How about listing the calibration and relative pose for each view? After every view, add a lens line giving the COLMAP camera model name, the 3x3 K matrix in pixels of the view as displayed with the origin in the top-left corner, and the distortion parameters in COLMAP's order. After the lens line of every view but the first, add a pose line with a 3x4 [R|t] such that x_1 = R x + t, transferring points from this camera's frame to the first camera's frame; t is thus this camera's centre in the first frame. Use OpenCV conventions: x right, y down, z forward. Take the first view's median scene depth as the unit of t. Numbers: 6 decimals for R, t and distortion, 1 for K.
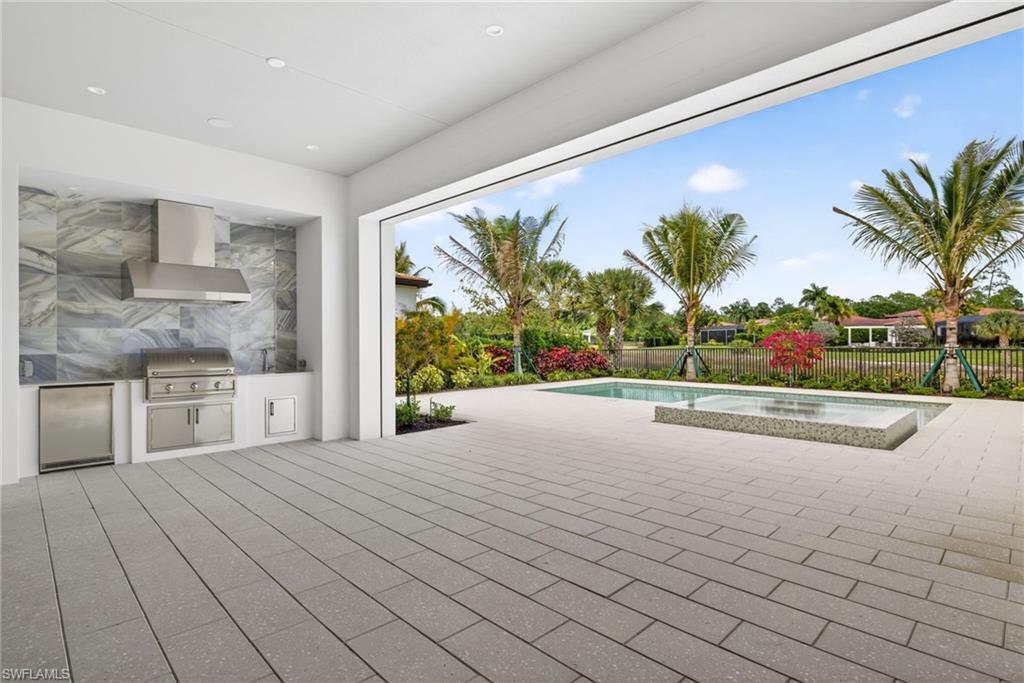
lens RADIAL K [[505.9, 0, 512.4], [0, 505.9, 342.9], [0, 0, 1]] dist [0.002061, -0.000512]
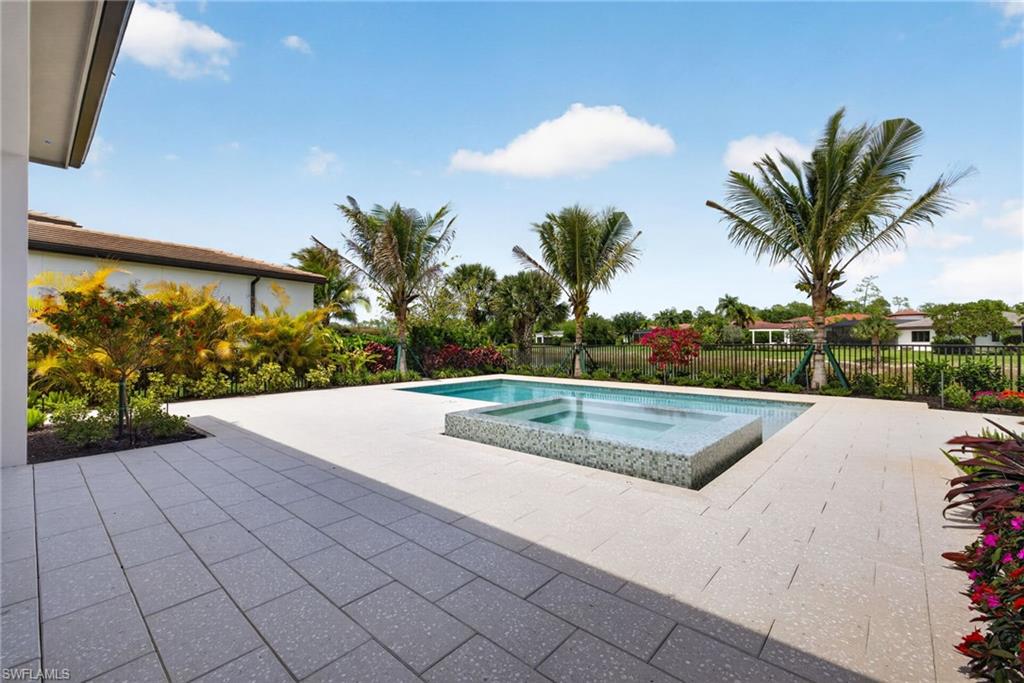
lens RADIAL K [[426.4, 0, 511.5], [0, 426.4, 341.9], [0, 0, 1]] dist [0.001822, 0.000178]
pose [[0.998035, 0.001145, 0.062648, 0.173819], [-0.000846, 0.999988, -0.004793, 0.008517], [-0.062653, 0.004731, 0.998024, 0.169548]]
